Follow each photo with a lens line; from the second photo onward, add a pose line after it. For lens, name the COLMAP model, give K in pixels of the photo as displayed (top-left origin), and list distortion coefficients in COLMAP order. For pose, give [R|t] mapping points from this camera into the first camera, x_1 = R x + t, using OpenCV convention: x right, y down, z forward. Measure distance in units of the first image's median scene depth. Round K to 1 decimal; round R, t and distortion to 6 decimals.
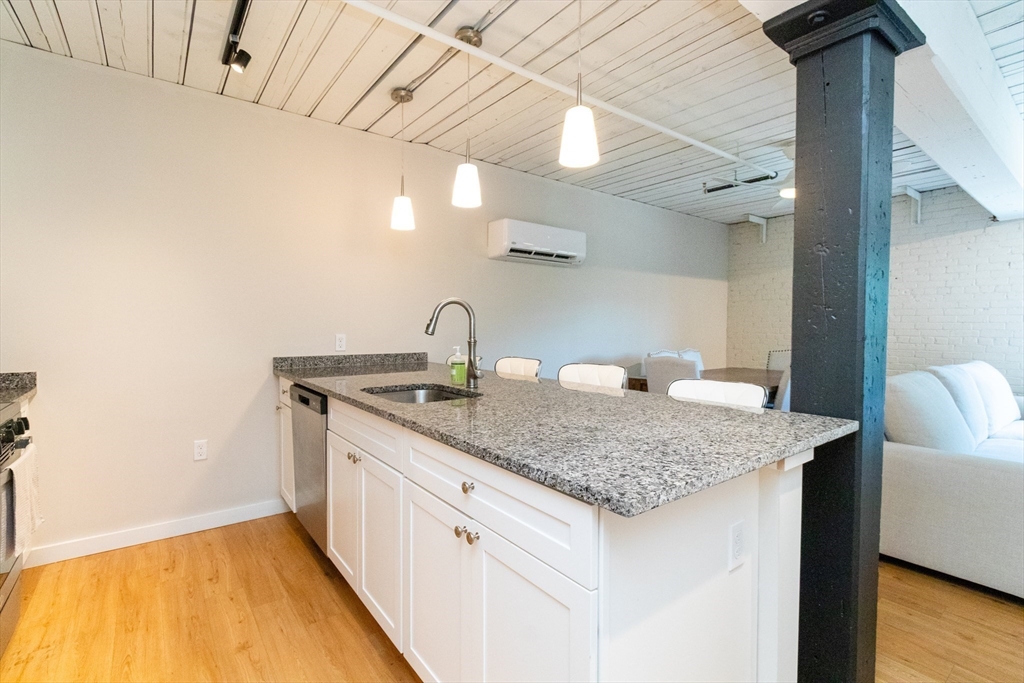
lens RADIAL K [[472.9, 0, 515.3], [0, 472.9, 339.4], [0, 0, 1]] dist [0.004868, -0.004595]
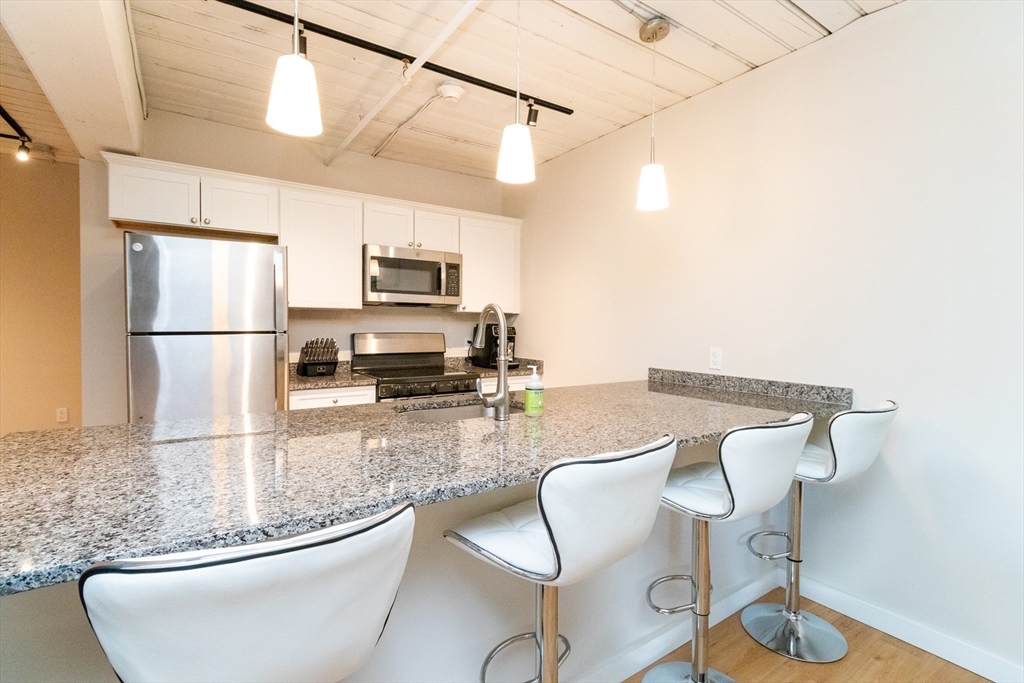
lens RADIAL K [[472.9, 0, 518.2], [0, 472.9, 336.7], [0, 0, 1]] dist [0.004868, -0.004595]
pose [[-0.055034, 0.022449, -0.998232, 0.554572], [-0.043350, 0.998751, 0.024851, -0.044309], [0.997543, 0.044641, -0.053992, 0.892569]]
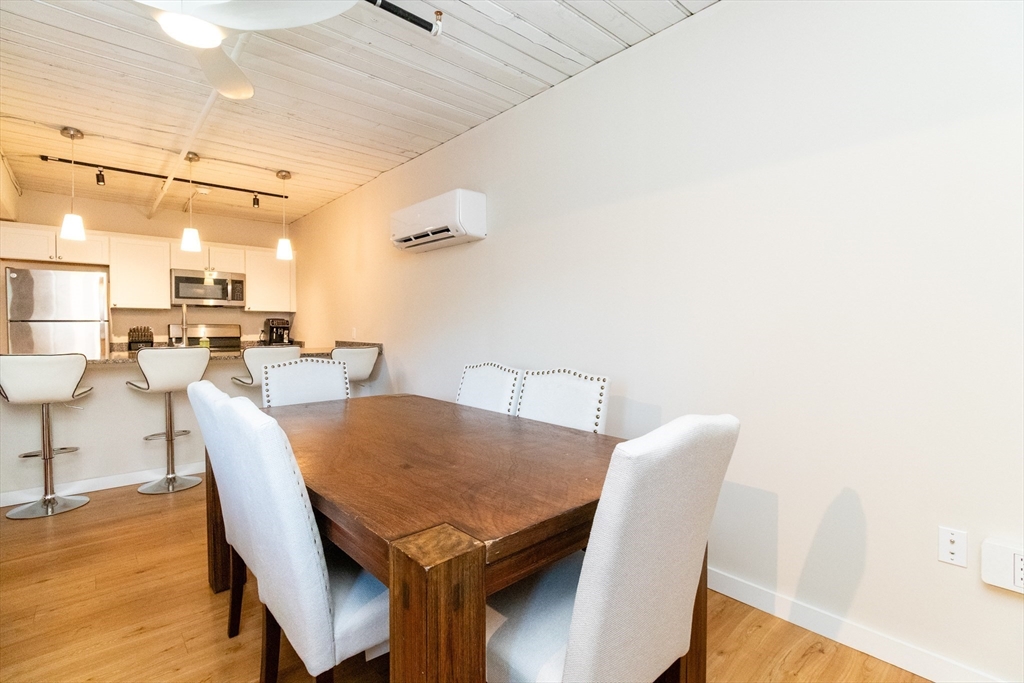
lens RADIAL K [[472.9, 0, 514.4], [0, 472.9, 337.0], [0, 0, 1]] dist [0.004868, -0.004595]
pose [[0.072179, 0.010272, -0.997339, 1.471601], [-0.028899, 0.999549, 0.008203, -0.006149], [0.996973, 0.028230, 0.072443, 1.746586]]
